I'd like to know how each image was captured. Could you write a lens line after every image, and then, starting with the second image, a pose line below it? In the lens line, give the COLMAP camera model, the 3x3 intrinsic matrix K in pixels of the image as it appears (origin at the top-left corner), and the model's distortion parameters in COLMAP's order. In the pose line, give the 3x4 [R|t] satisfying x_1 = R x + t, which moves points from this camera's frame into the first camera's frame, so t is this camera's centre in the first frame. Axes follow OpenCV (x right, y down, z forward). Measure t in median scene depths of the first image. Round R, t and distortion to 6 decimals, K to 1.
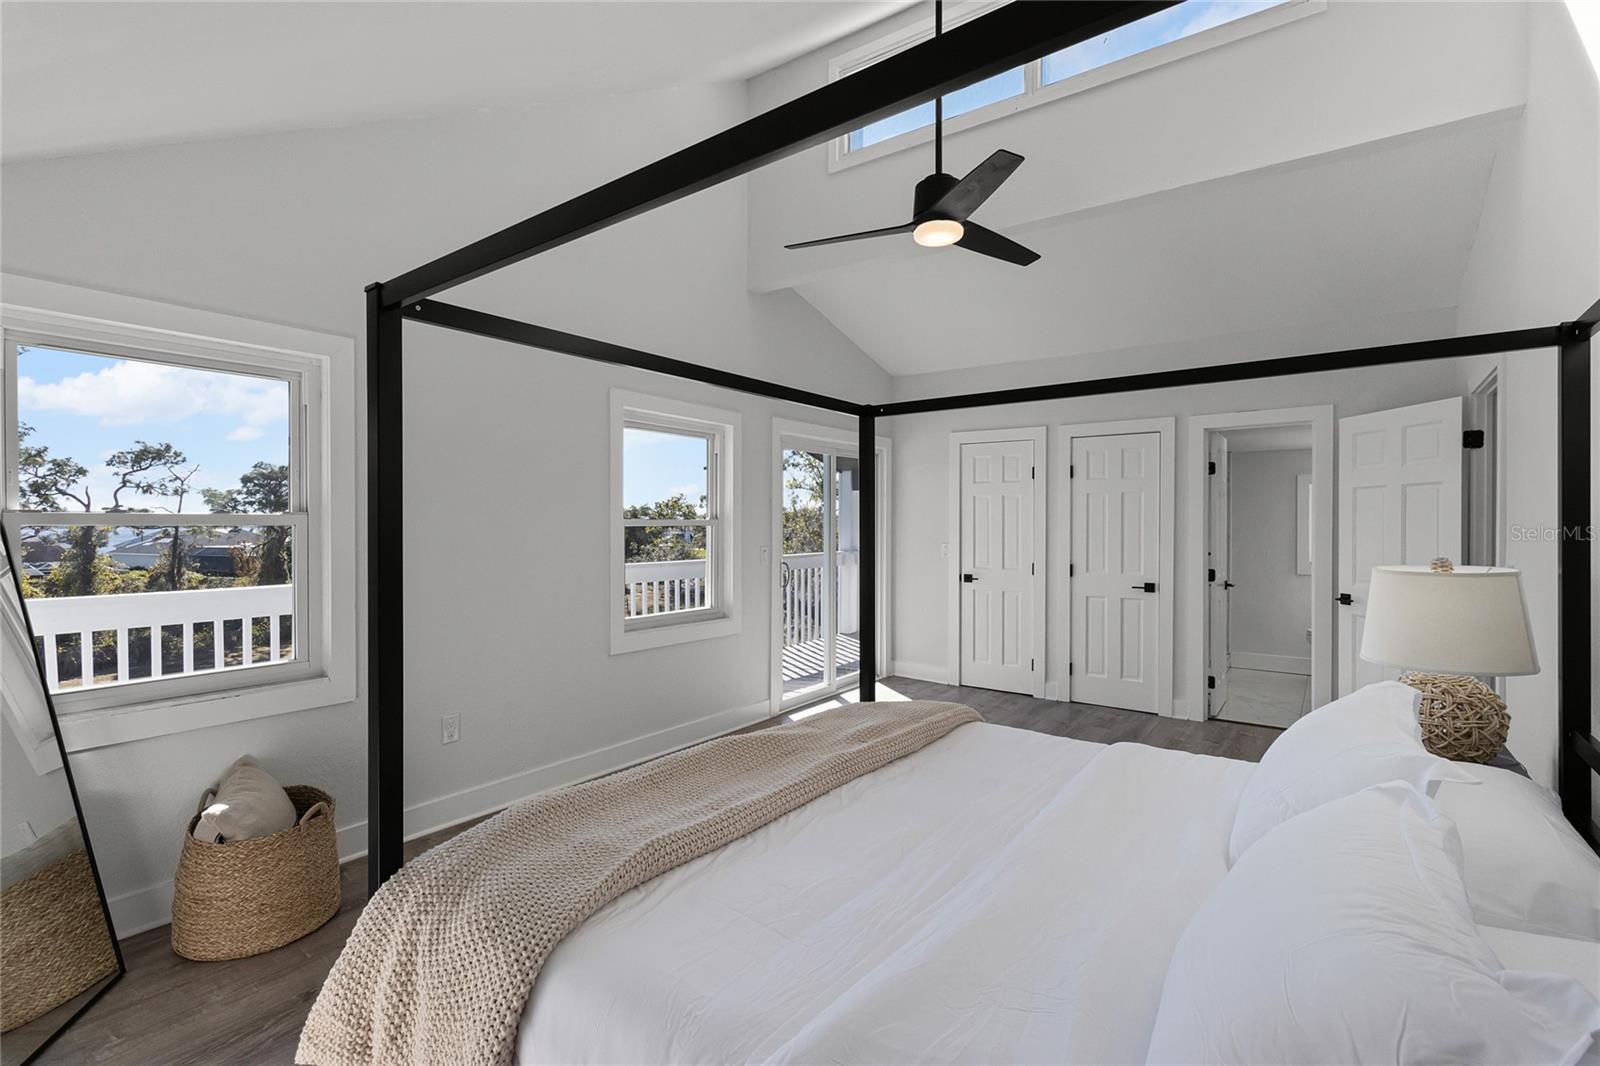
lens RADIAL K [[746.8, 0, 794.9], [0, 746.8, 531.1], [0, 0, 1]] dist [0.003253, 0.000774]
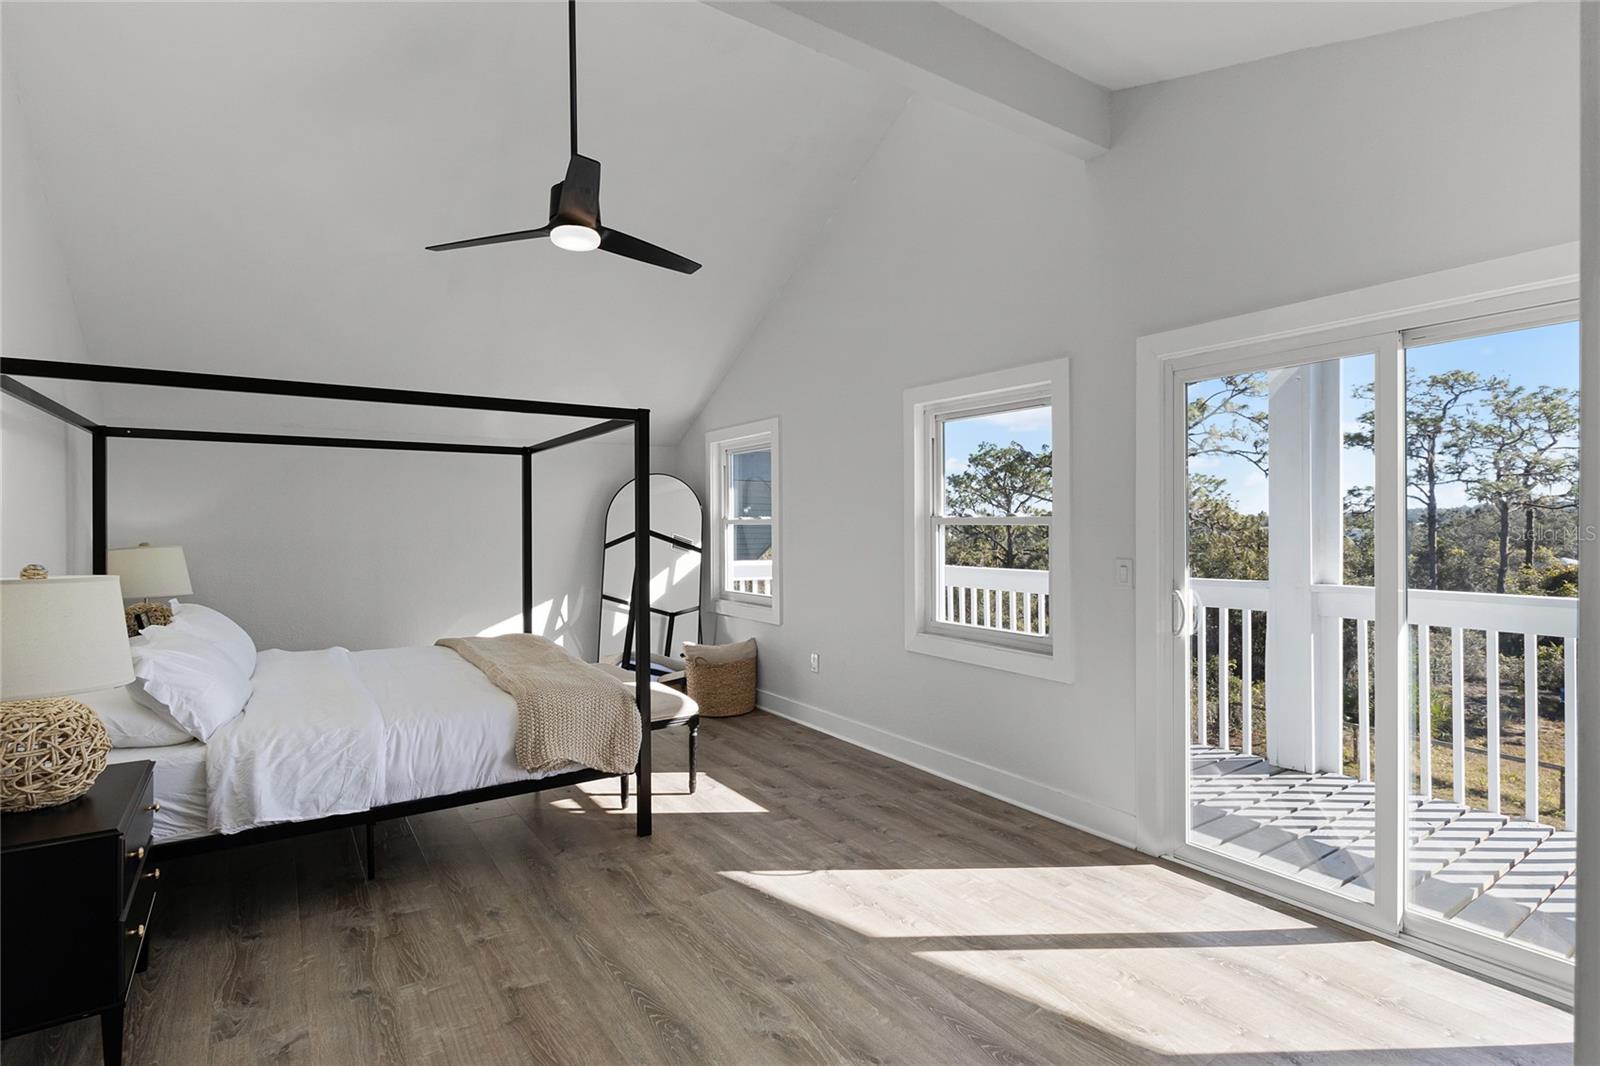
lens RADIAL K [[824.6, 0, 801.2], [0, 824.6, 524.7], [0, 0, 1]] dist [-0.000690, 0.000058]
pose [[-0.370163, 0.000044, -0.928967, 0.755645], [-0.000943, 0.999999, 0.000423, -0.008563], [0.928966, 0.001033, -0.370163, 1.110255]]
